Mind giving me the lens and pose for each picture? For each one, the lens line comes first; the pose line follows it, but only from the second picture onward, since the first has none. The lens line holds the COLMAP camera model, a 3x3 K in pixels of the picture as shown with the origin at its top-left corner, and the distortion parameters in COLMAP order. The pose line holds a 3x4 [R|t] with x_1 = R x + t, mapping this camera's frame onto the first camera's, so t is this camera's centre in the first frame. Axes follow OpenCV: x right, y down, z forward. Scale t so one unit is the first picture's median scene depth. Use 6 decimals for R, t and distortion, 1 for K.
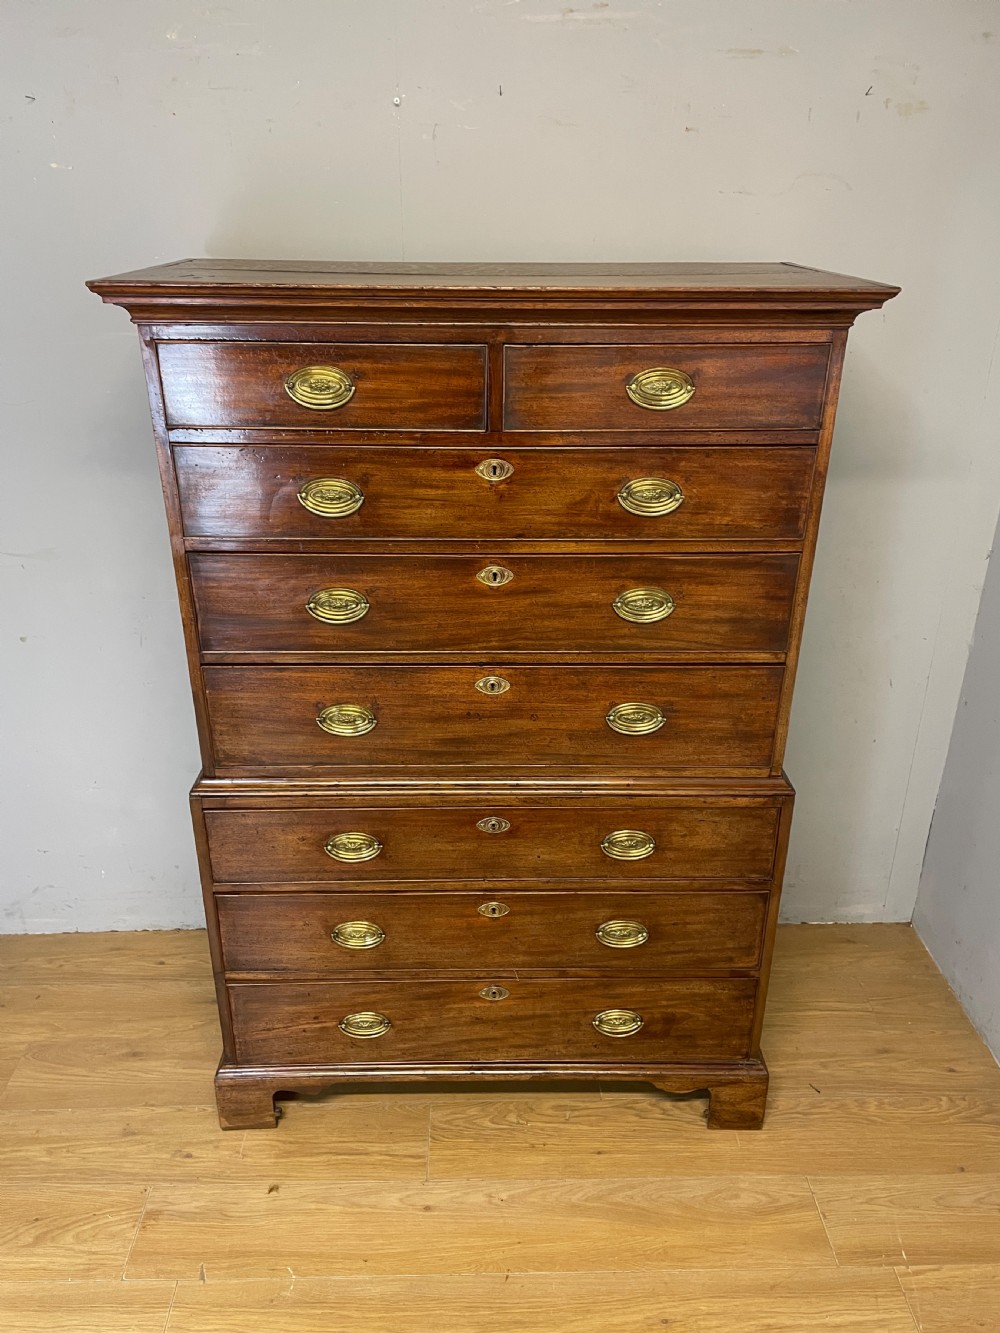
lens RADIAL K [[999.0, 0, 496.5], [0, 999.0, 678.5], [0, 0, 1]] dist [0.092904, -0.116506]
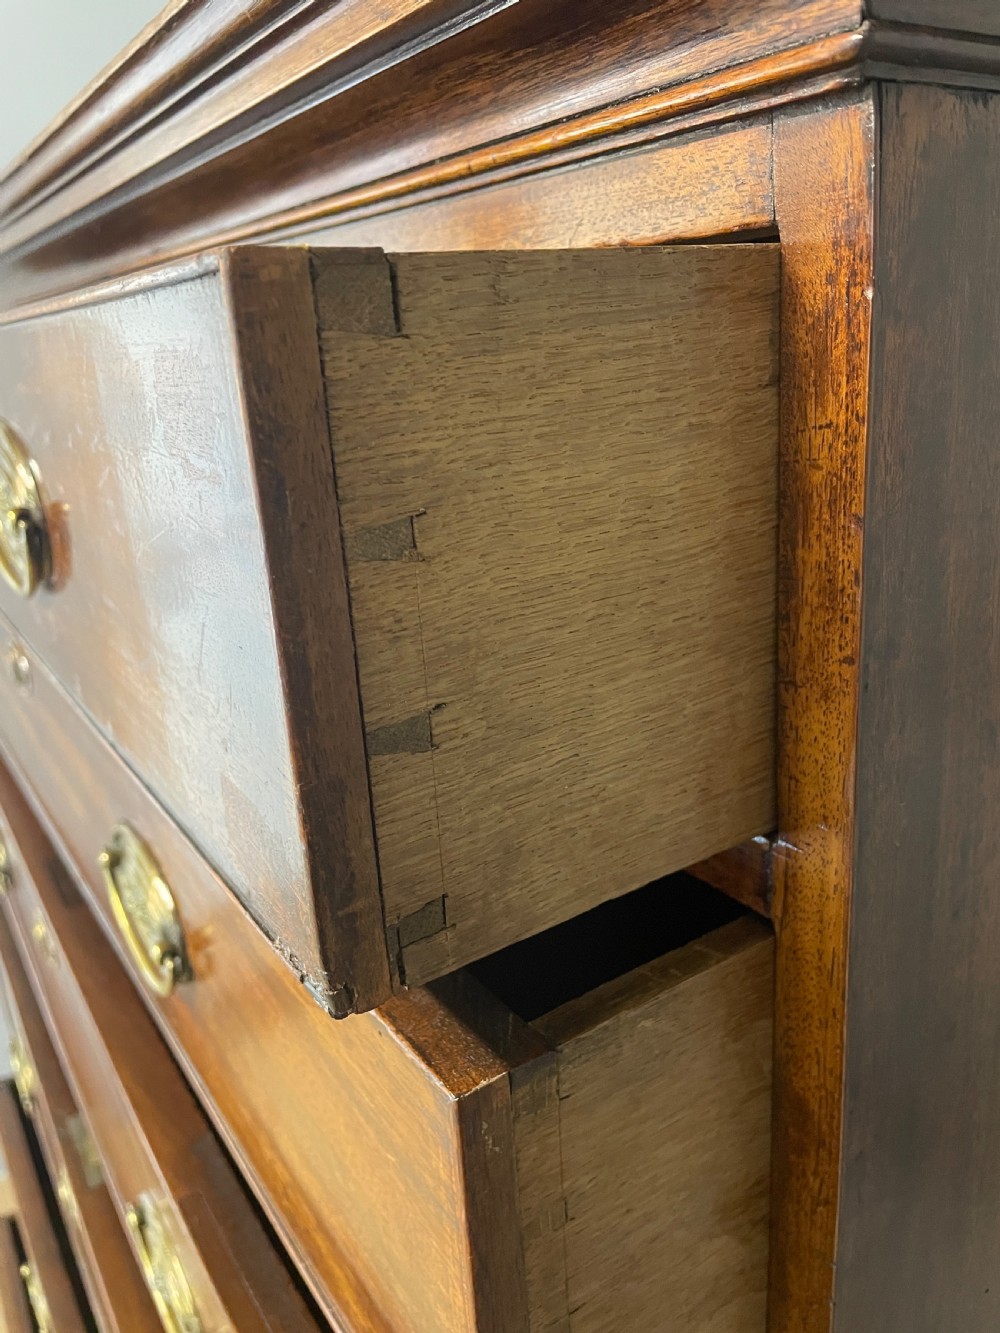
lens RADIAL K [[1000.8, 0, 493.6], [0, 1000.8, 656.8], [0, 0, 1]] dist [0.084942, -0.111667]
pose [[0.544349, 0.221878, -0.808983, 0.341828], [-0.284534, 0.956051, 0.070756, -0.220684], [0.789129, 0.191667, 0.583558, 0.721084]]
